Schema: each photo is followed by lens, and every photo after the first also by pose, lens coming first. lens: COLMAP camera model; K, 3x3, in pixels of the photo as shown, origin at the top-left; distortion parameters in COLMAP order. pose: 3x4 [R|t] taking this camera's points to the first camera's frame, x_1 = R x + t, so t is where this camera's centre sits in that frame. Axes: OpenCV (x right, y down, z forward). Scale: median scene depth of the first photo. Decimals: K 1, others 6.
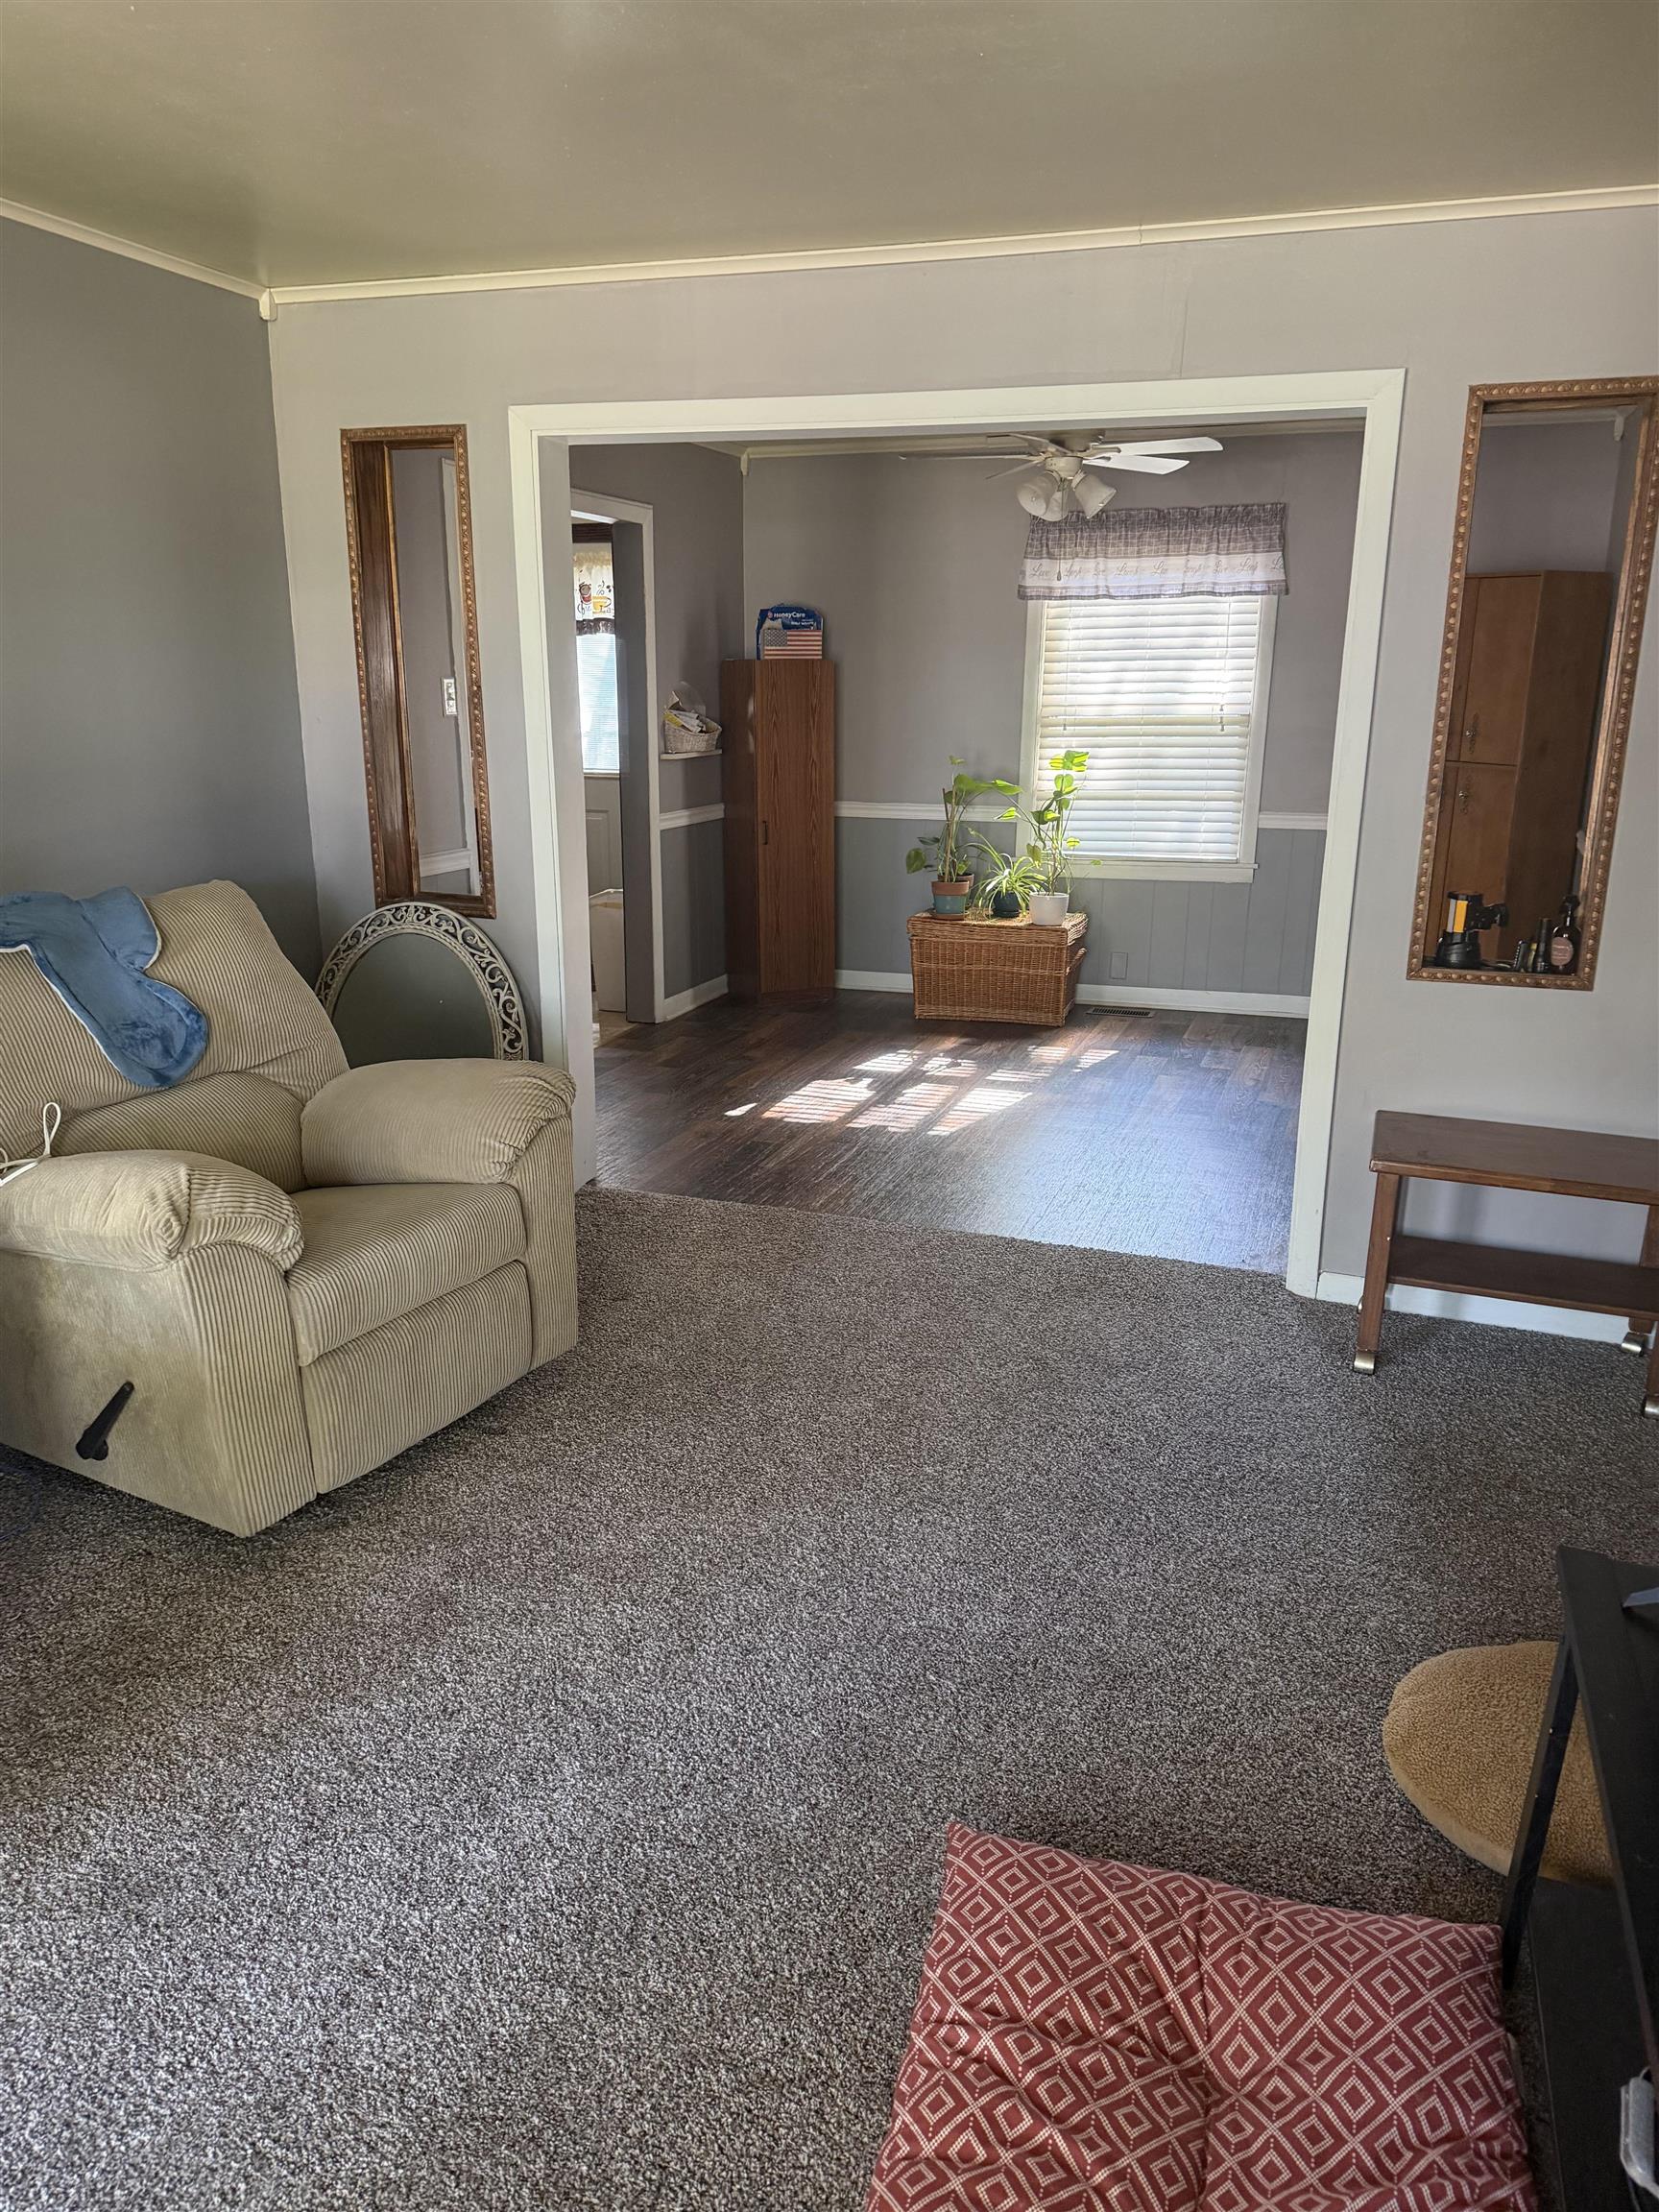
lens RADIAL K [[1608.2, 0, 821.1], [0, 1608.2, 1111.8], [0, 0, 1]] dist [0.030666, -0.031263]
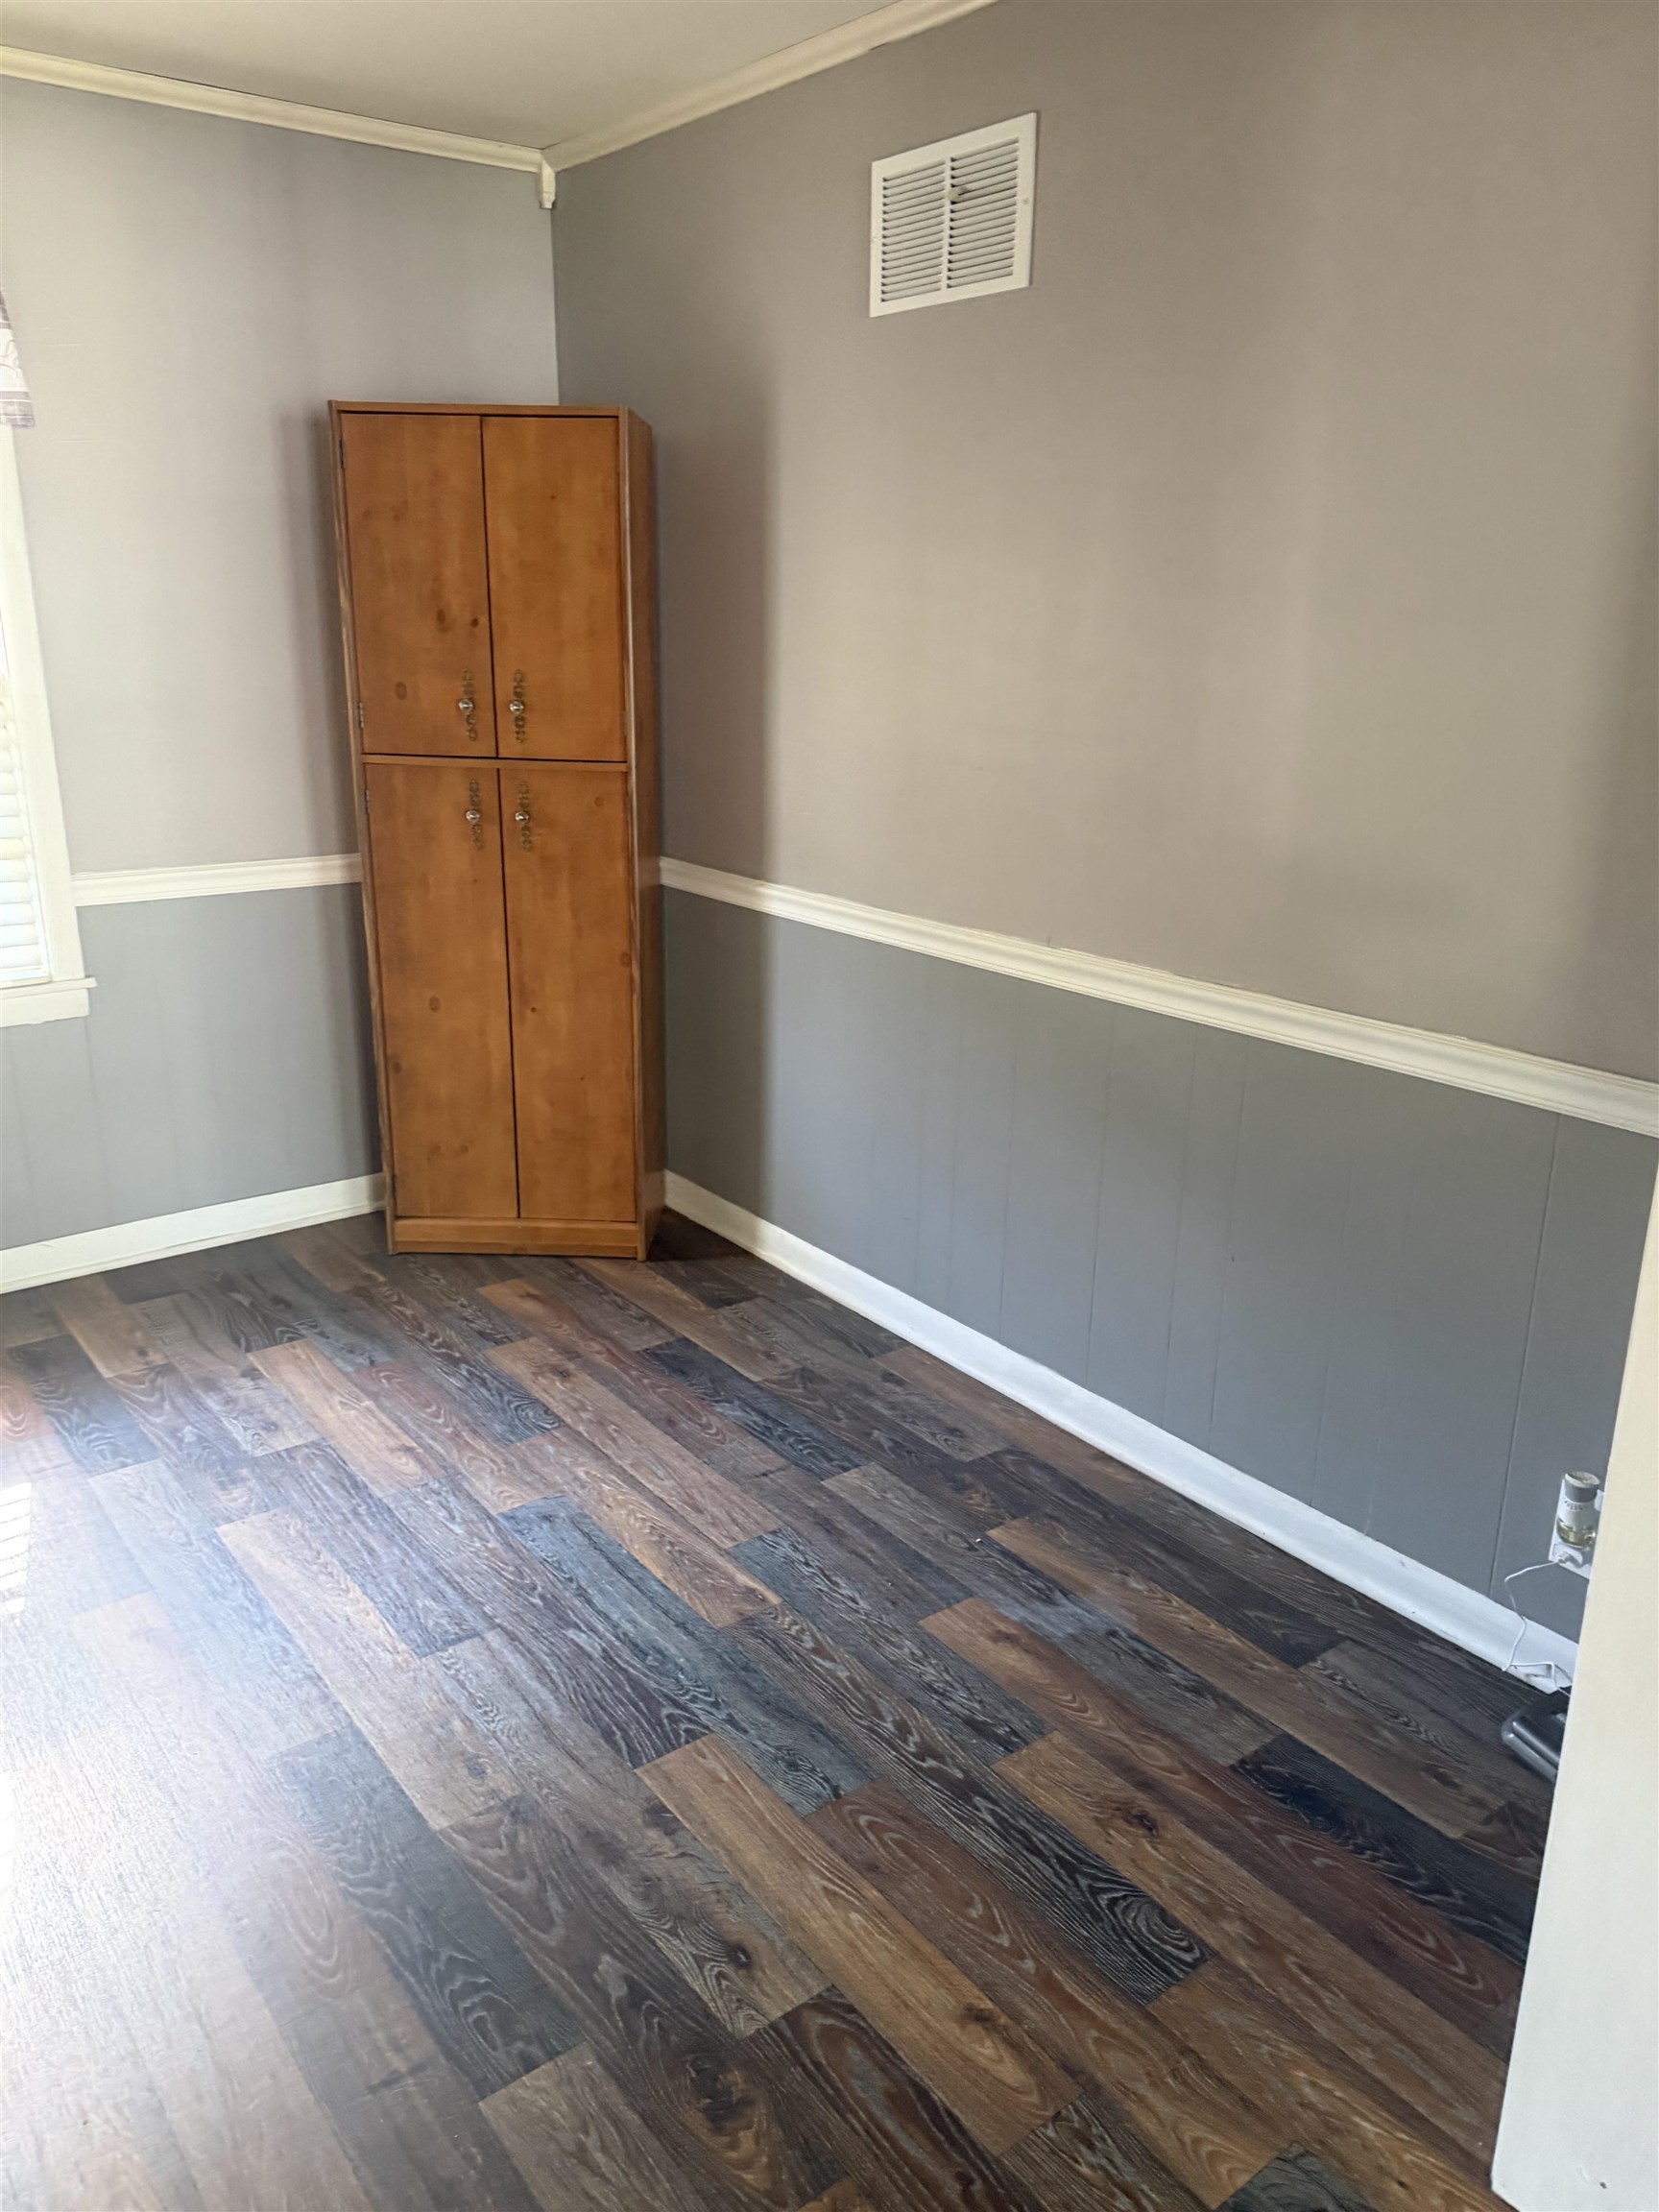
lens RADIAL K [[1608.2, 0, 808.7], [0, 1608.2, 1108.6], [0, 0, 1]] dist [0.030666, -0.031263]
pose [[0.544475, -0.246676, 0.801685, -0.023412], [0.216434, 0.964729, 0.149850, -0.161128], [-0.810373, 0.091922, 0.578659, 0.605539]]
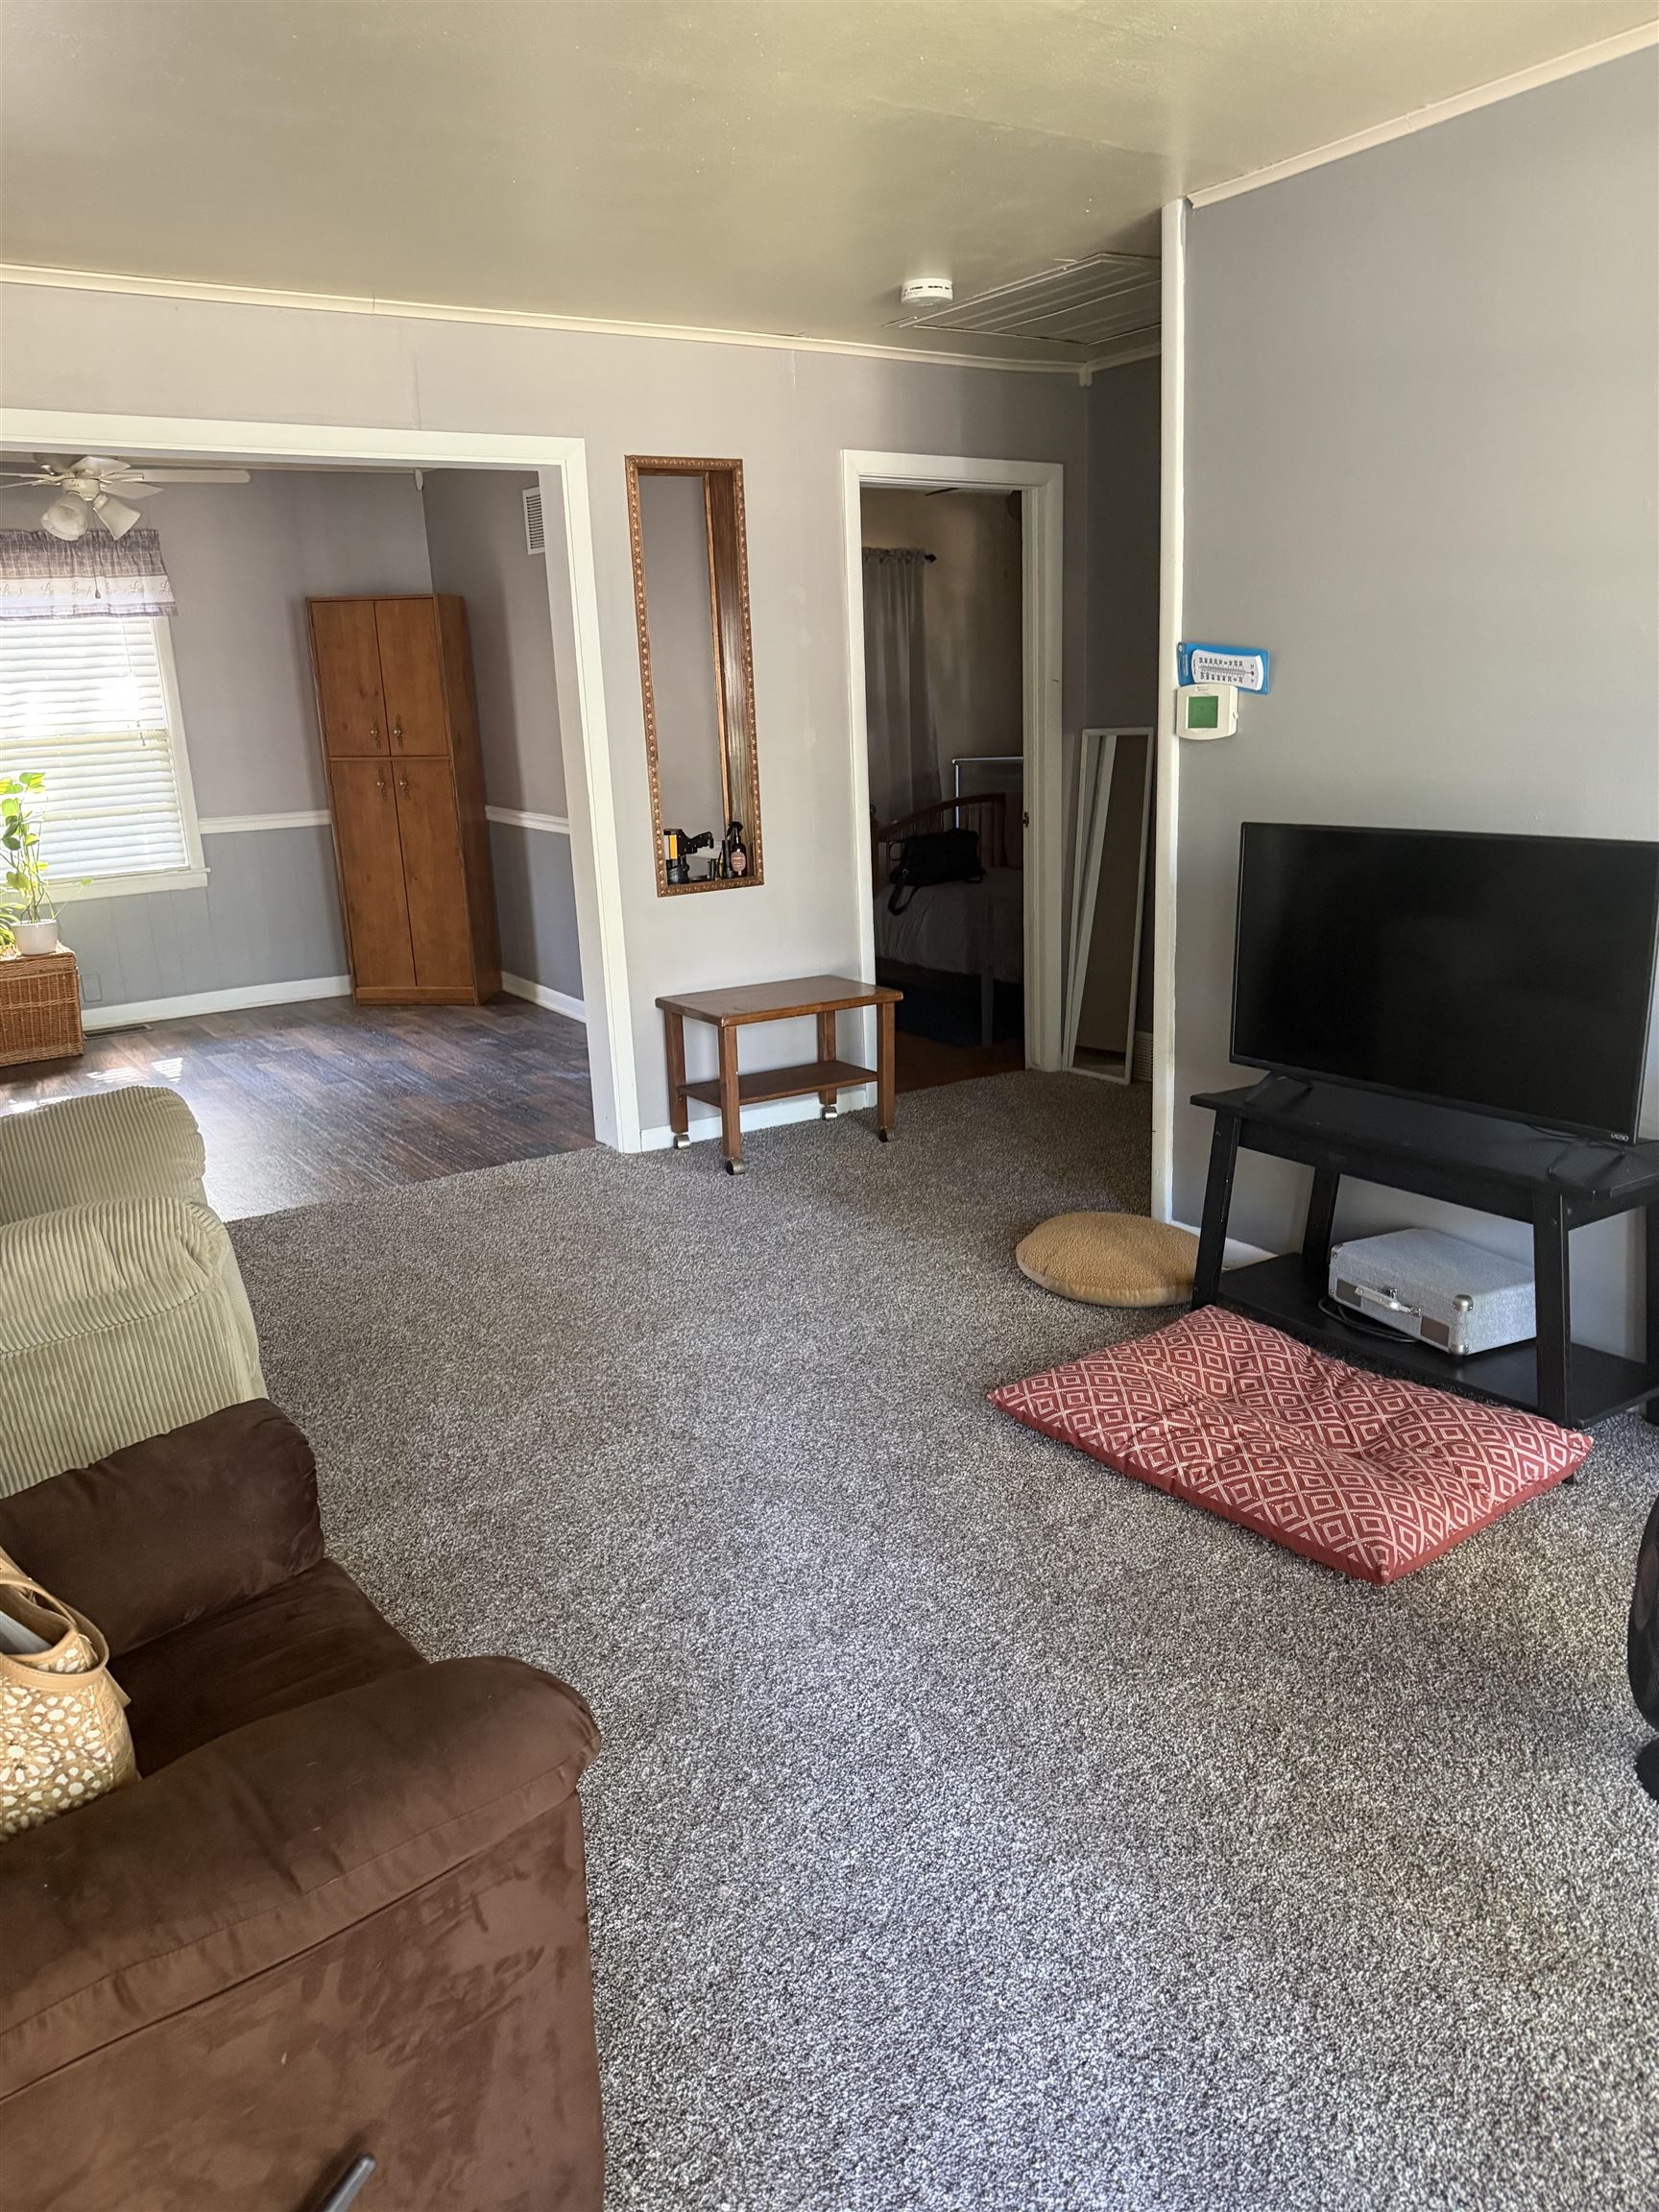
lens RADIAL K [[1608.2, 0, 830.2], [0, 1608.2, 1122.3], [0, 0, 1]] dist [0.030666, -0.031263]
pose [[0.594800, -0.242197, 0.766521, -0.391345], [0.249116, 0.962127, 0.110695, -0.008378], [-0.764300, 0.125111, 0.632608, 0.035024]]
